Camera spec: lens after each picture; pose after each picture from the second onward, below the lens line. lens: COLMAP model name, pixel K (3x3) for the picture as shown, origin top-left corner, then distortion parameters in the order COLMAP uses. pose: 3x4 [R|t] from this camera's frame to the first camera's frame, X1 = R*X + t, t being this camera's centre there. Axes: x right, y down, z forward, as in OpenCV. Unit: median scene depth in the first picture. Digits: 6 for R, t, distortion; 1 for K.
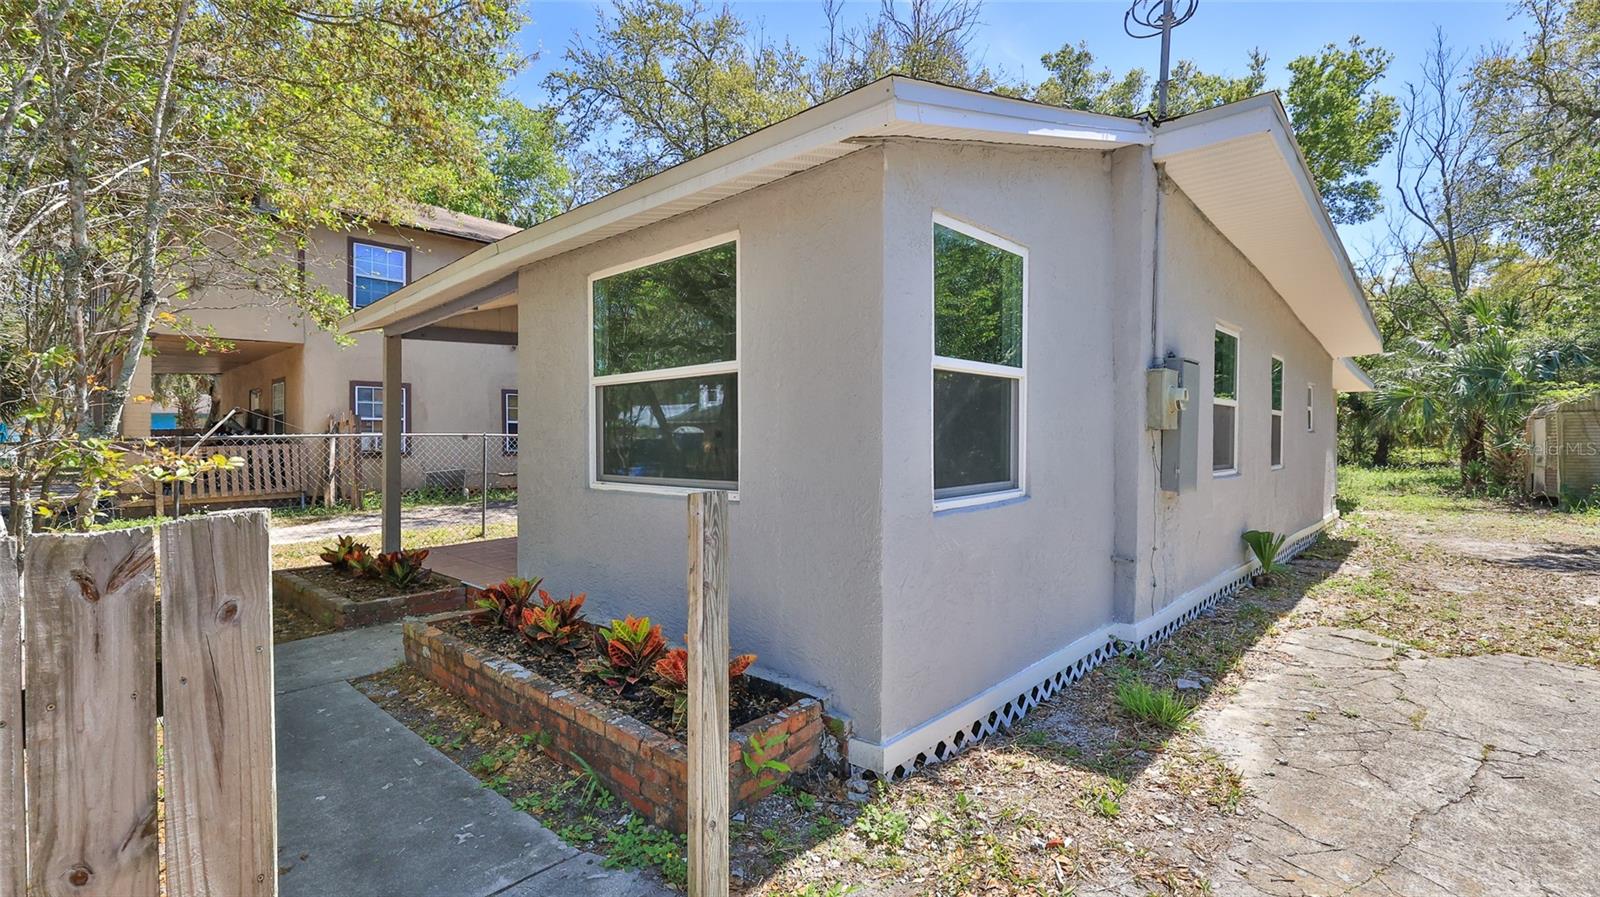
lens RADIAL K [[707.8, 0, 790.4], [0, 707.8, 442.4], [0, 0, 1]] dist [0.002804, -0.000024]
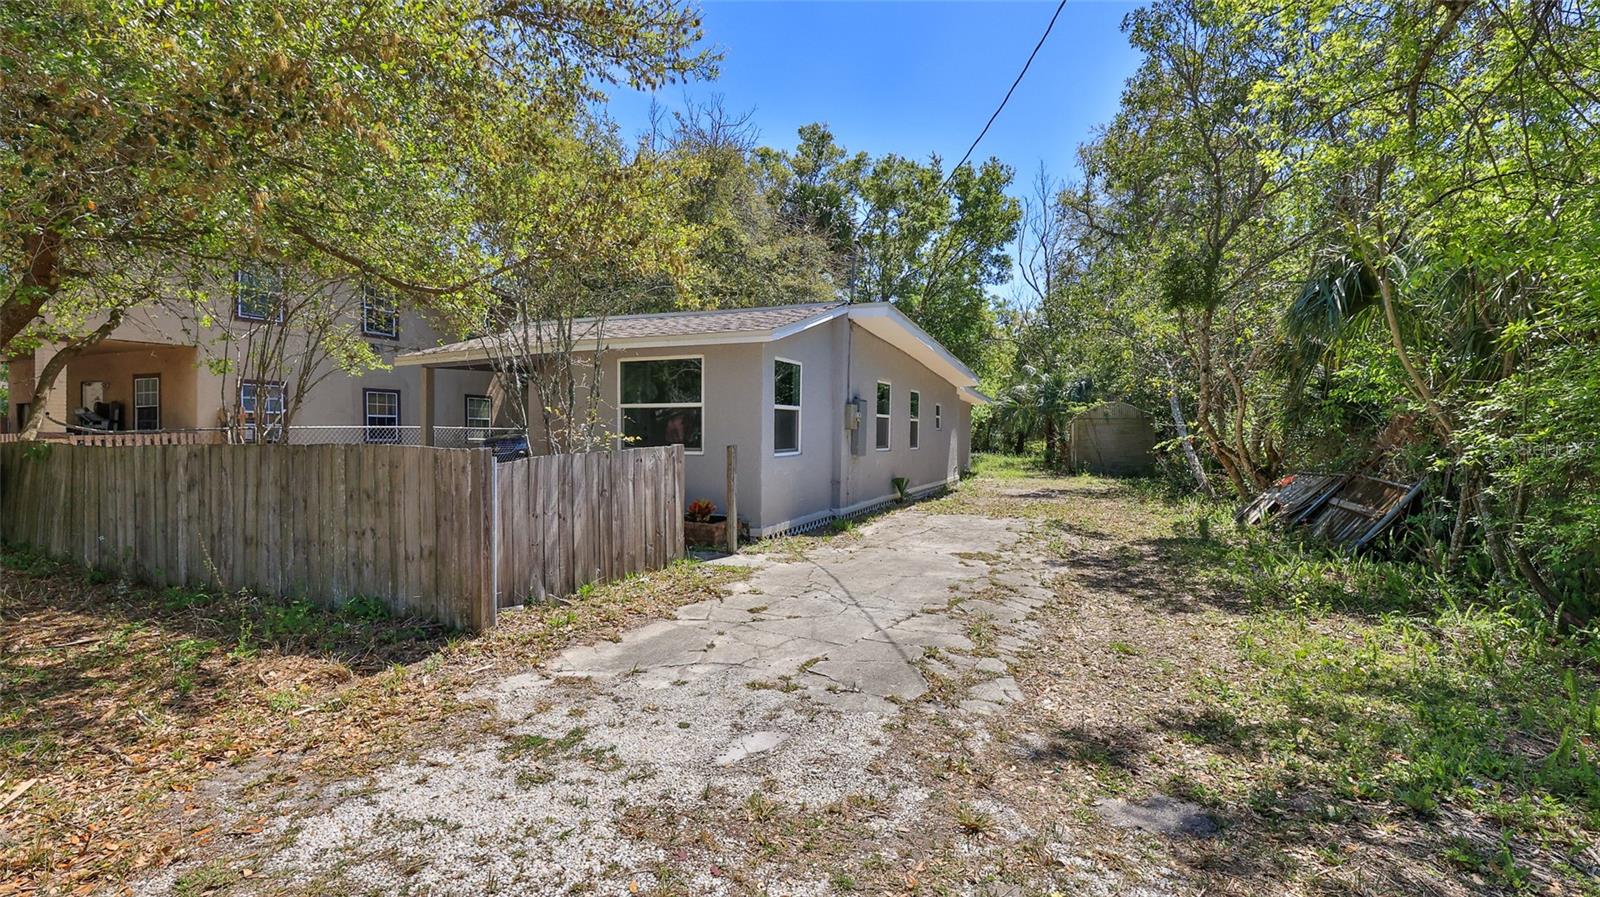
lens RADIAL K [[710.8, 0, 784.1], [0, 710.8, 439.6], [0, 0, 1]] dist [-0.000082, -0.000225]
pose [[0.942886, 0.003414, 0.333099, -0.480360], [-0.005120, 0.999978, 0.004245, 0.007933], [-0.333077, -0.005708, 0.942882, -1.167302]]
